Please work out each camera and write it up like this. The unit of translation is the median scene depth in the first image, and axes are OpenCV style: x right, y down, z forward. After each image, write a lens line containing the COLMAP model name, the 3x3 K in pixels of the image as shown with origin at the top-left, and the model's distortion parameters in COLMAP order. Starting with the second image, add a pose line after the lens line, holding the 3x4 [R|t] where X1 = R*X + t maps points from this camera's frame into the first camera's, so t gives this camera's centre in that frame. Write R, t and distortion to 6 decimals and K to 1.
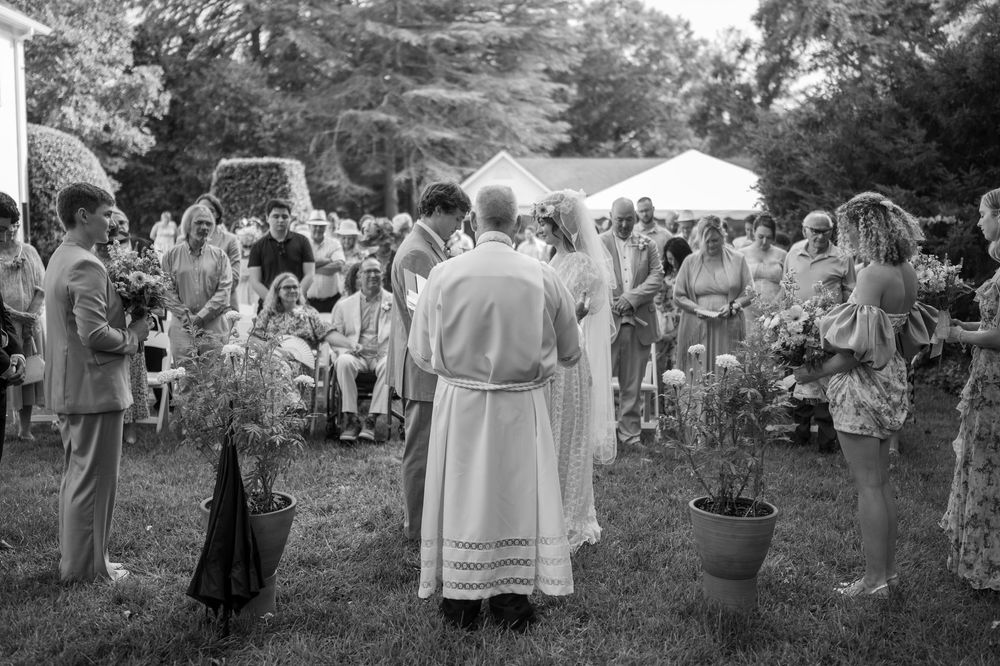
lens RADIAL K [[966.6, 0, 505.0], [0, 966.6, 325.3], [0, 0, 1]] dist [-0.000416, 0.000000]
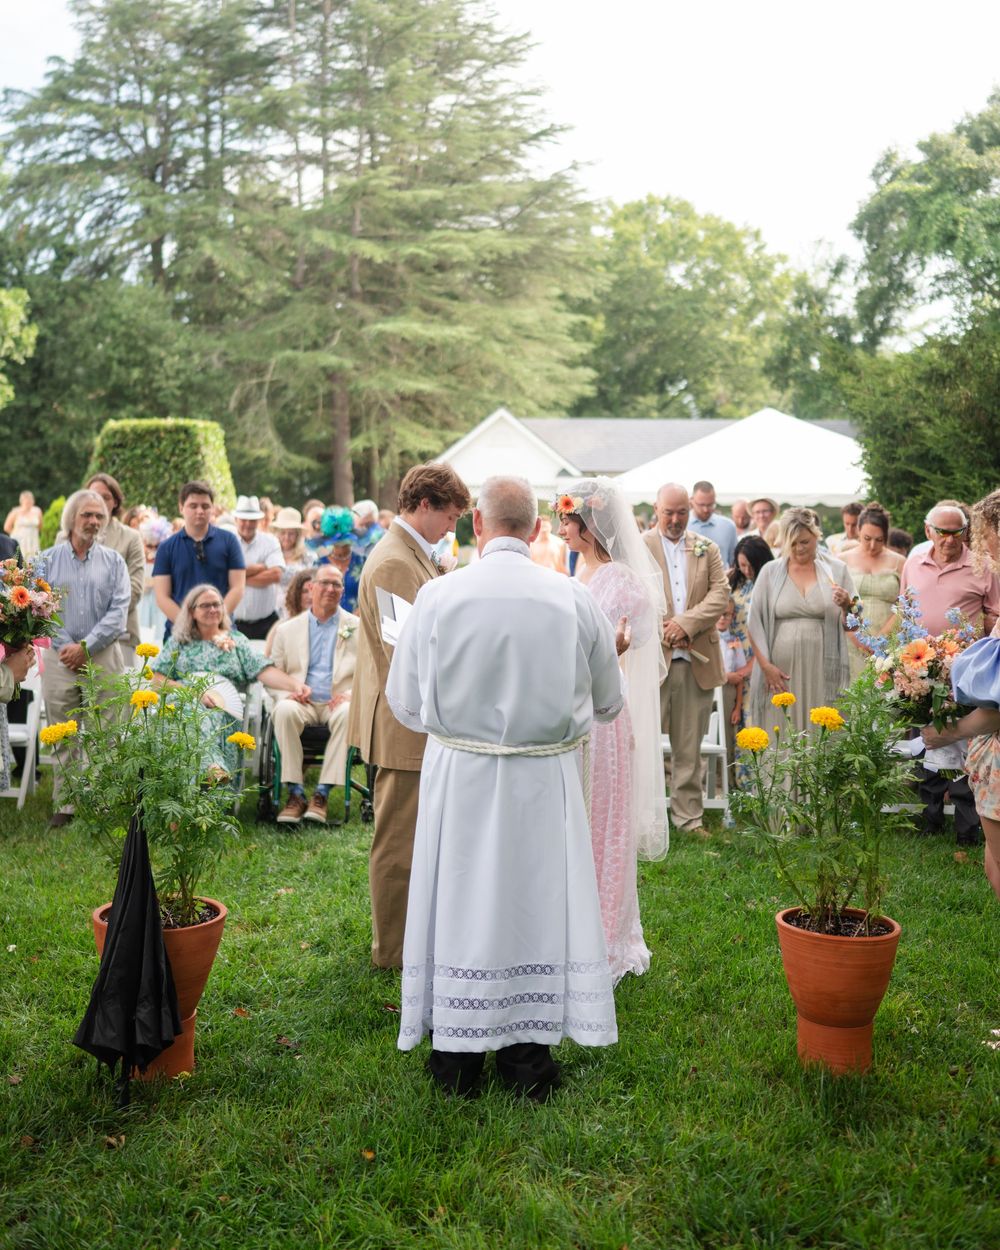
lens RADIAL K [[1383.1, 0, 495.3], [0, 1383.1, 515.2], [0, 0, 1]] dist [0.003884, 0.000000]
pose [[0.999976, 0.004531, -0.005173, -0.002185], [-0.005026, 0.994967, -0.100079, -0.001343], [0.004694, 0.100103, 0.994966, -0.008421]]
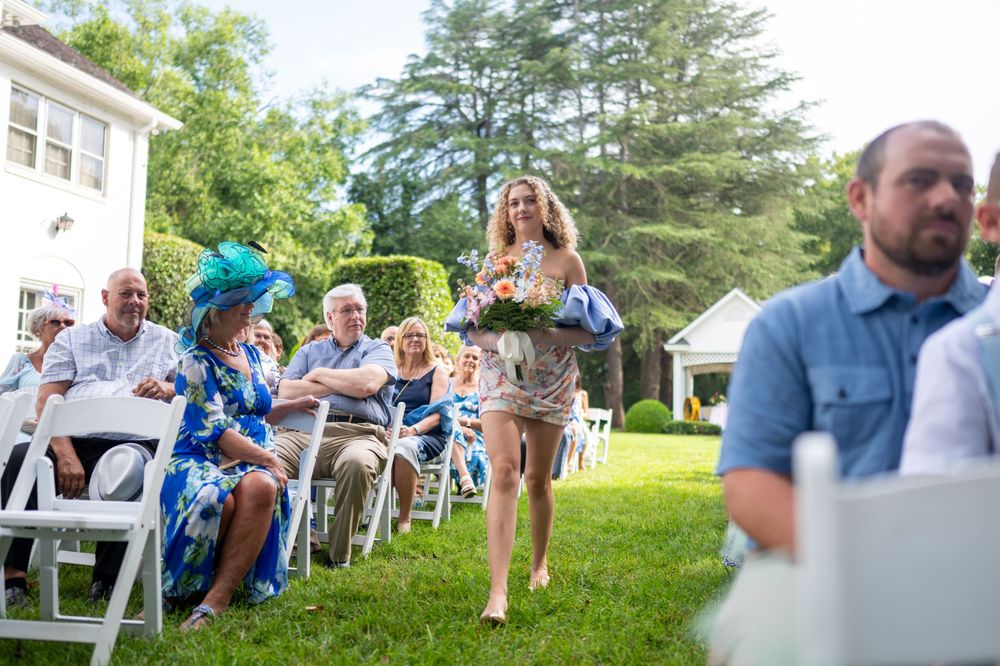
lens RADIAL K [[966.6, 0, 490.5], [0, 966.6, 334.9], [0, 0, 1]] dist [-0.000416, 0.000000]
pose [[0.964623, 0.002371, -0.263621, 0.028703], [-0.045262, 0.986602, -0.156744, 0.004548], [0.259717, 0.163131, 0.951806, 0.307431]]
